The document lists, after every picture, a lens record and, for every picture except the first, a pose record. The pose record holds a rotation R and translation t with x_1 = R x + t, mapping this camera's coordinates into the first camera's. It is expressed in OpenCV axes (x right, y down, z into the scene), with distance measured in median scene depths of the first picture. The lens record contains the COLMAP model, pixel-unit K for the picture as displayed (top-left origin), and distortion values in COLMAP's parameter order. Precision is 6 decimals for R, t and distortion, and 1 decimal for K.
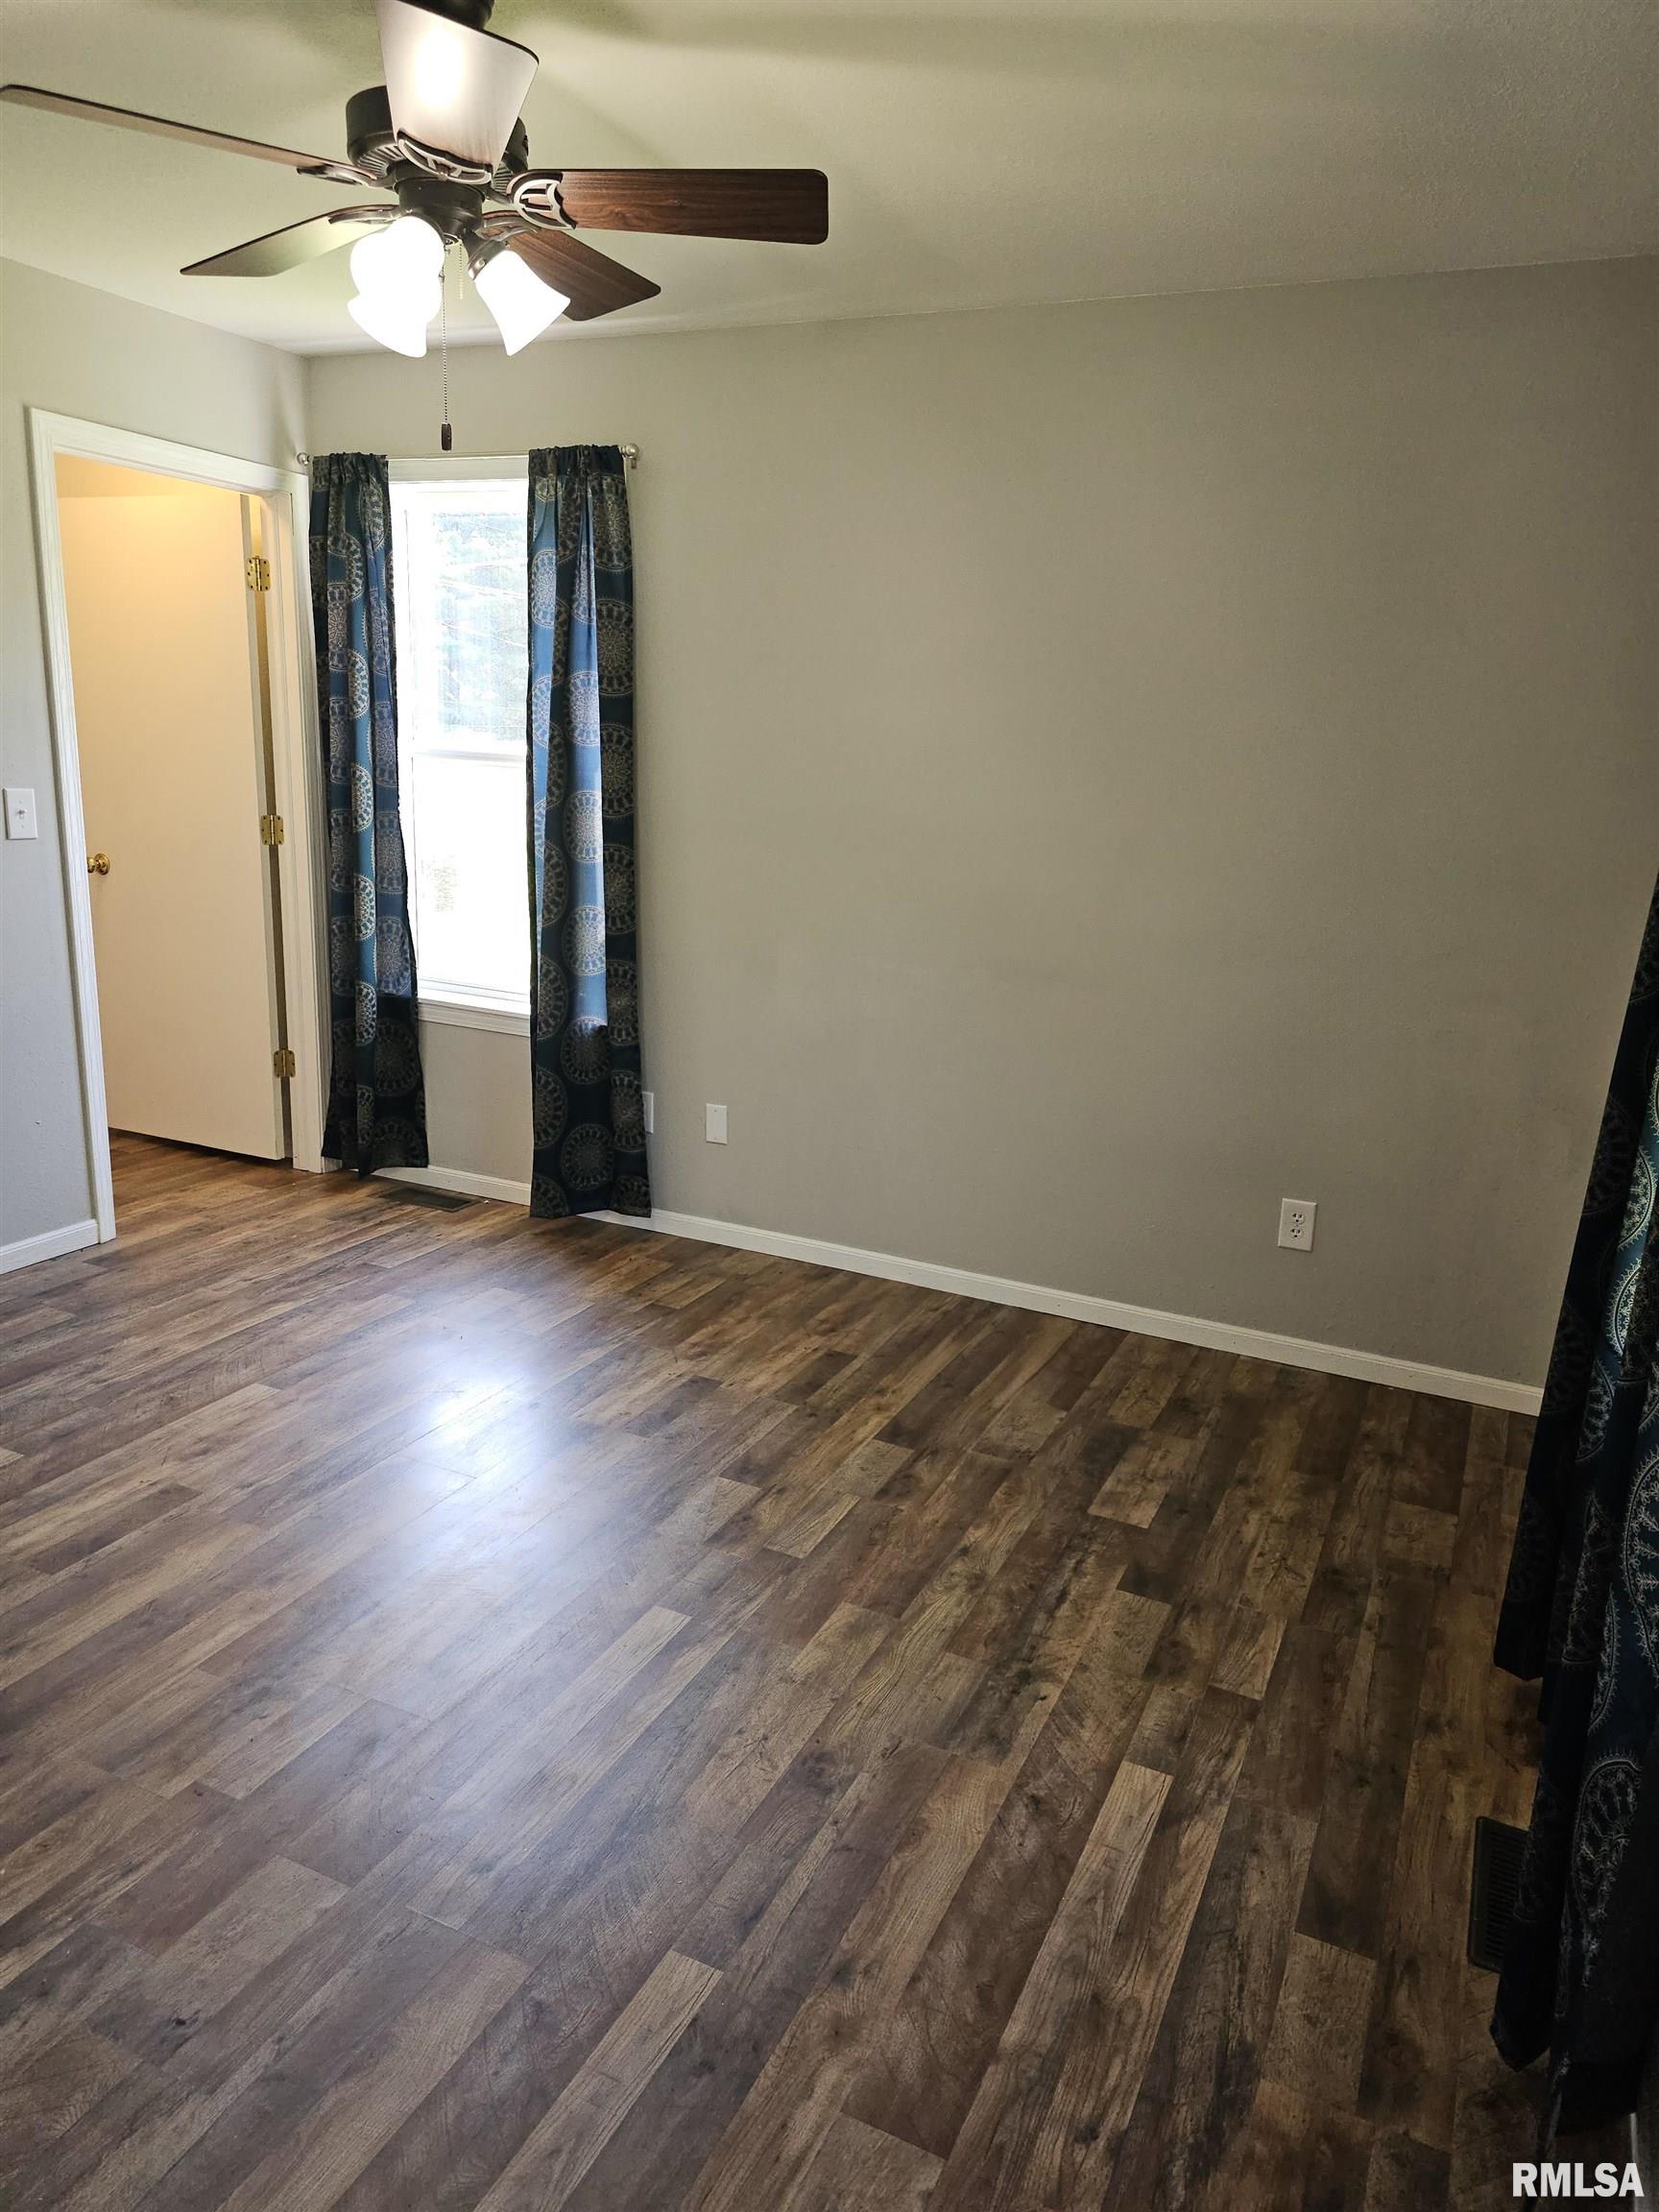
lens RADIAL K [[1486.7, 0, 820.7], [0, 1486.7, 1105.7], [0, 0, 1]] dist [0.085816, -0.092022]
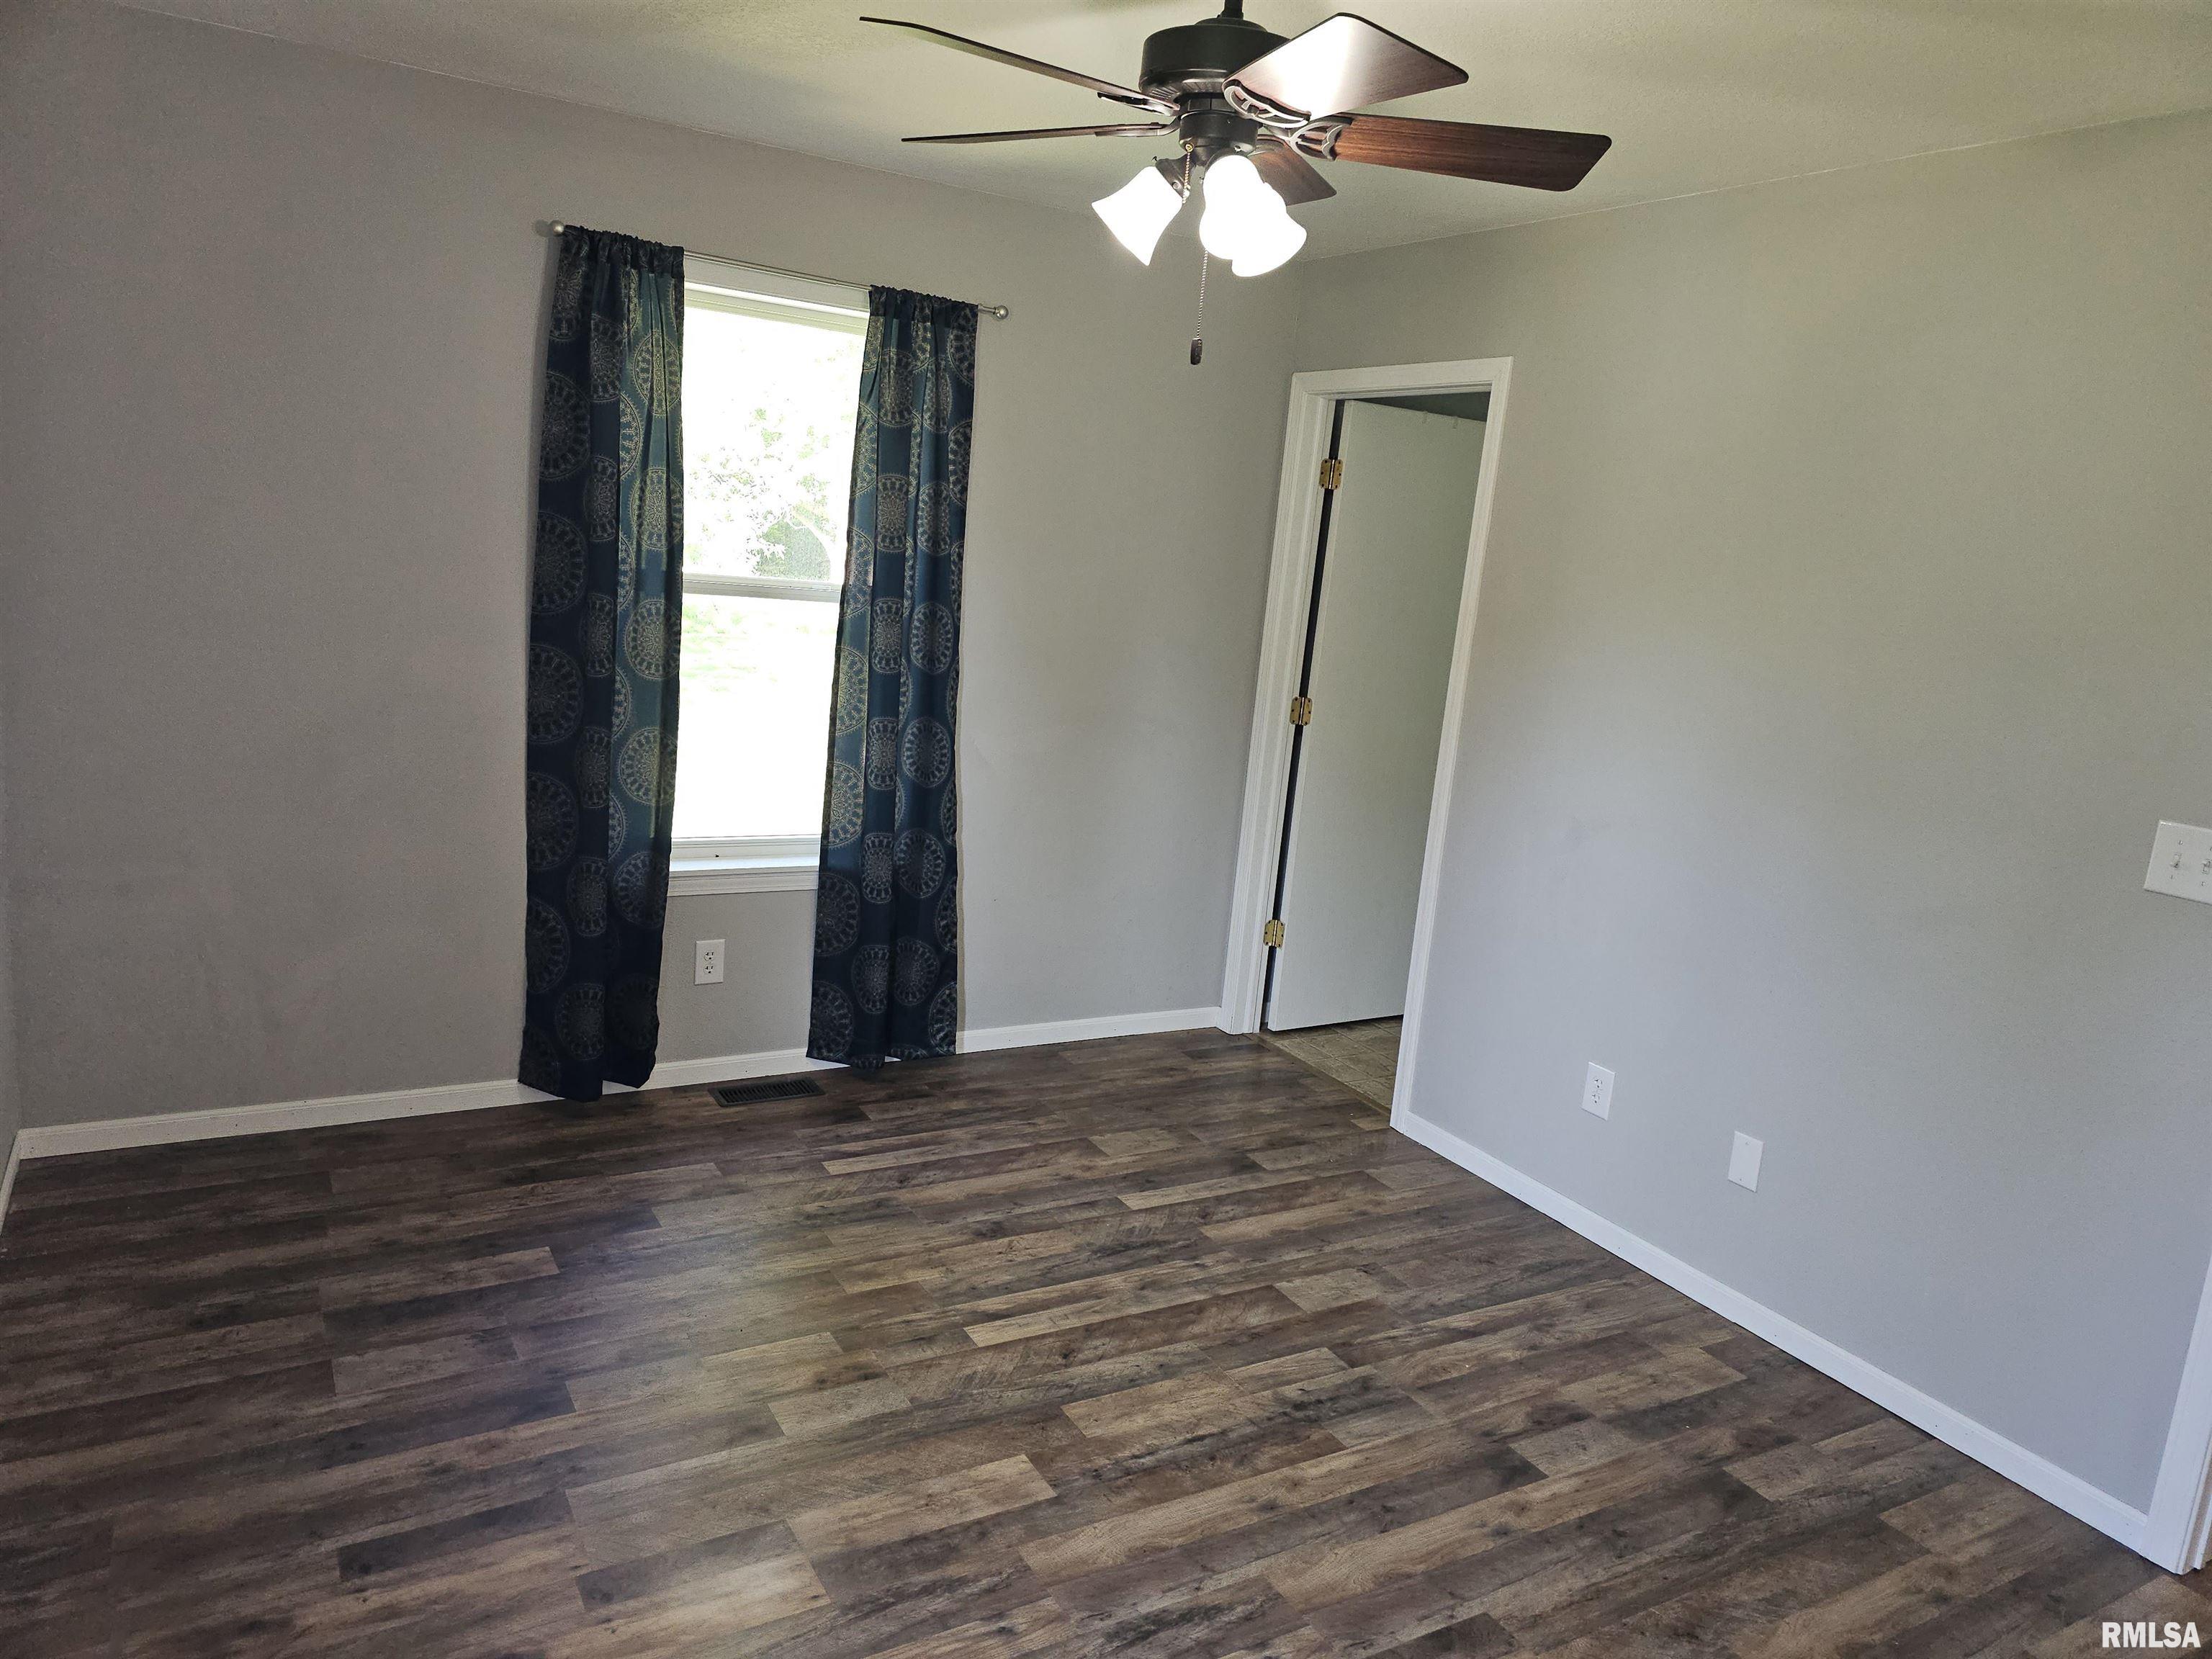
lens RADIAL K [[1490.4, 0, 1089.1], [0, 1490.4, 818.2], [0, 0, 1]] dist [0.074174, -0.063234]
pose [[-0.823346, -0.222876, 0.521946, -0.740884], [0.011145, 0.913137, 0.407500, -0.542312], [-0.567430, 0.341331, -0.749344, 1.801508]]
